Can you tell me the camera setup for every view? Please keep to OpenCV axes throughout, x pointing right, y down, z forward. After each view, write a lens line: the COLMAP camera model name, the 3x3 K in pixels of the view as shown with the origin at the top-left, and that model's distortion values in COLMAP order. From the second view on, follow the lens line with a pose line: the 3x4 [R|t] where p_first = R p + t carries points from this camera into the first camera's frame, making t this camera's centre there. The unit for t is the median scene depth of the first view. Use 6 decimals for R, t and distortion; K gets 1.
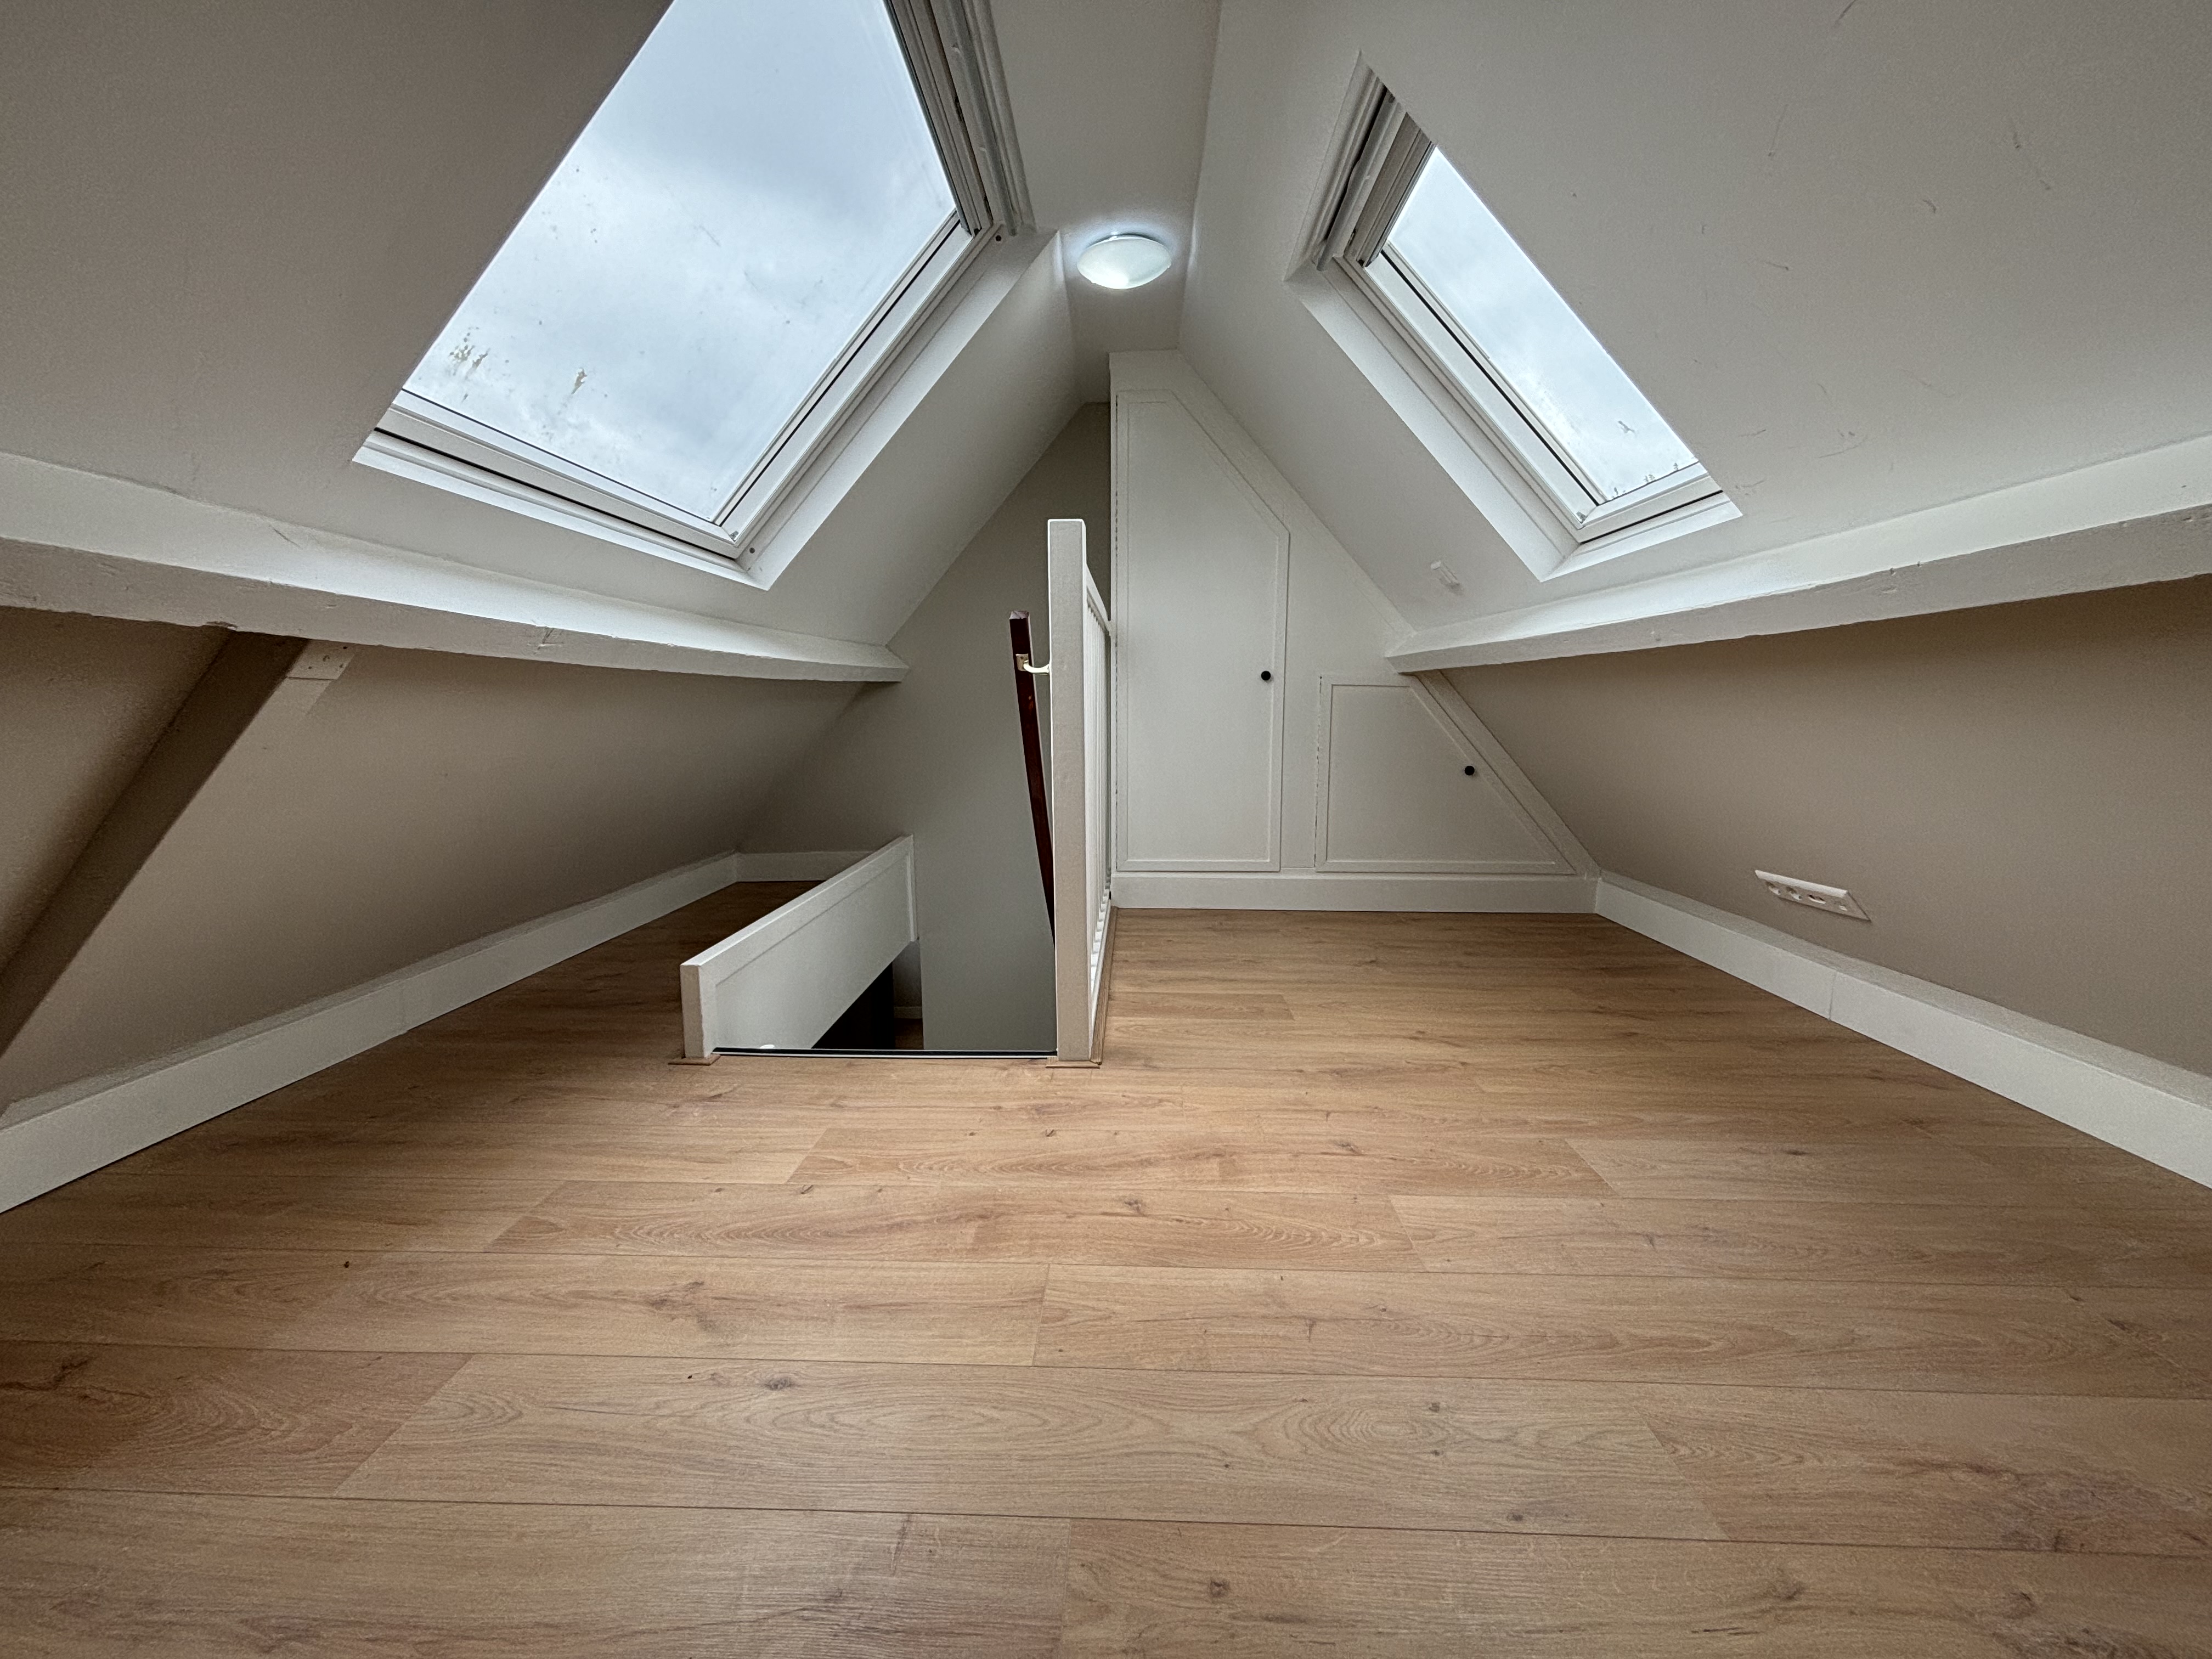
lens RADIAL K [[898.9, 0, 1104.4], [0, 898.9, 833.5], [0, 0, 1]] dist [-0.002293, -0.001268]
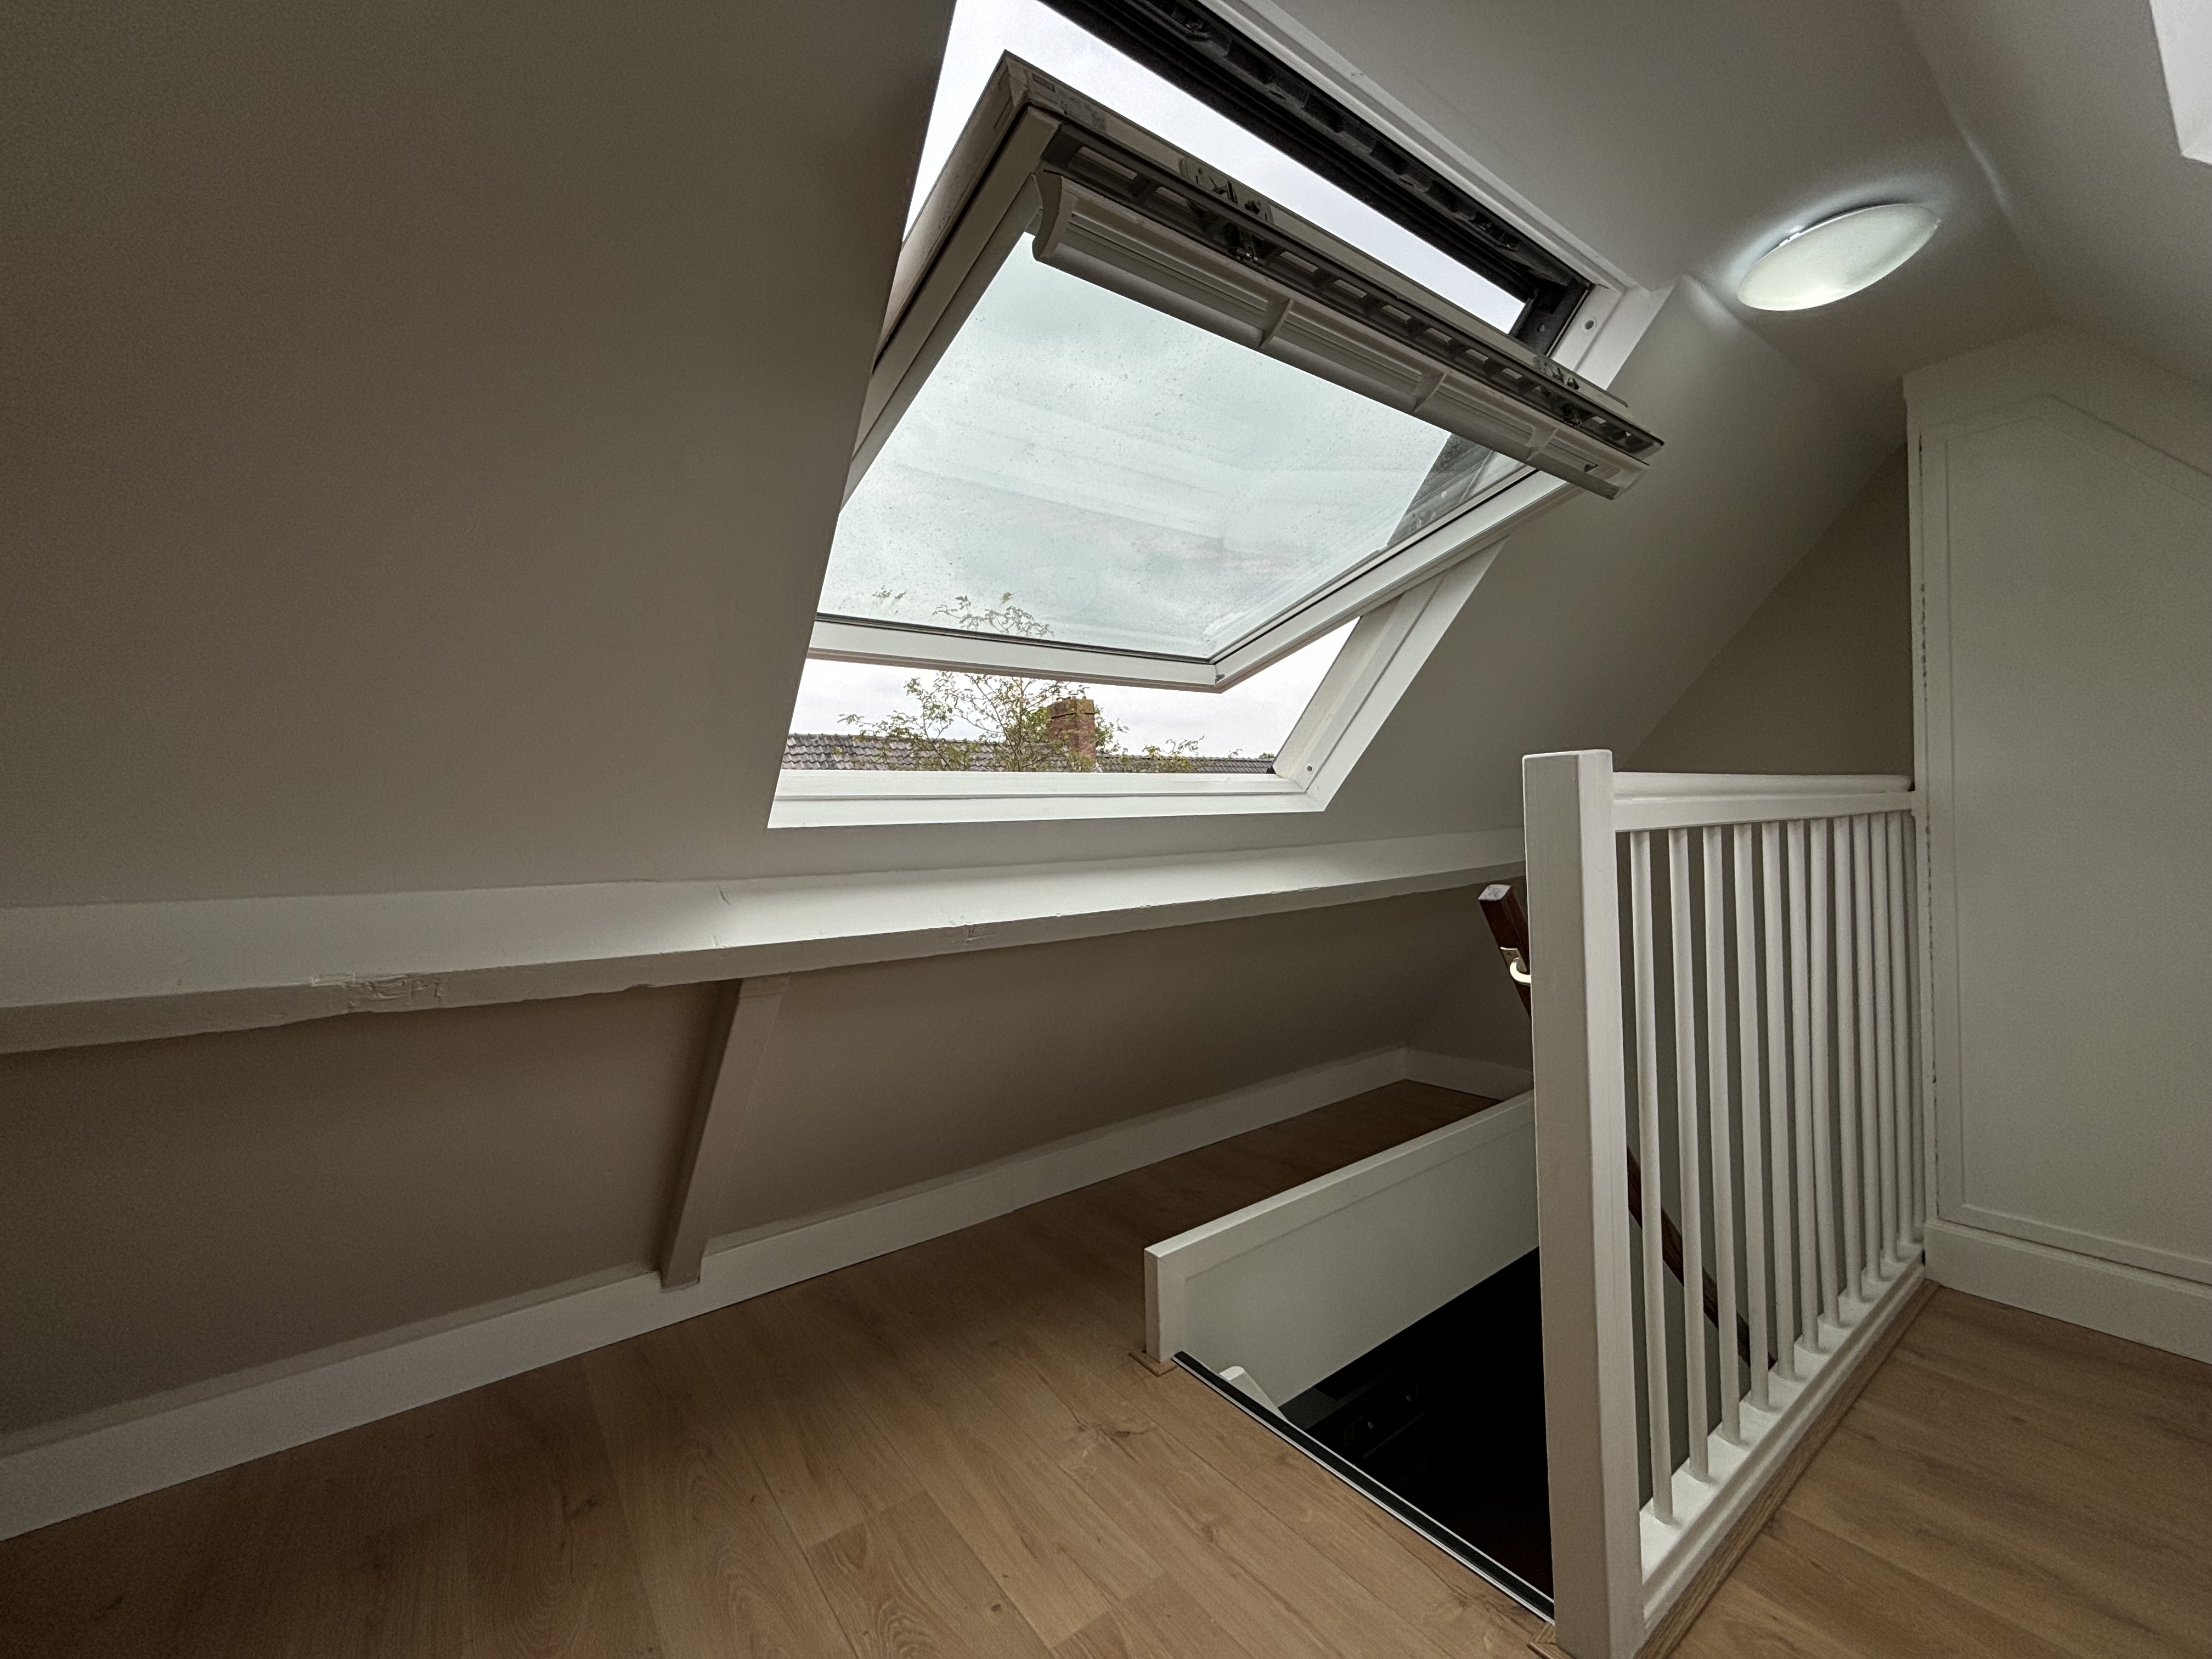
lens RADIAL K [[898.9, 0, 1093.9], [0, 898.9, 821.3], [0, 0, 1]] dist [-0.002293, -0.001268]
pose [[0.615423, -0.019829, -0.787947, 0.218403], [-0.075655, 0.993582, -0.084094, -0.194775], [0.784558, 0.111366, 0.609973, 0.320517]]
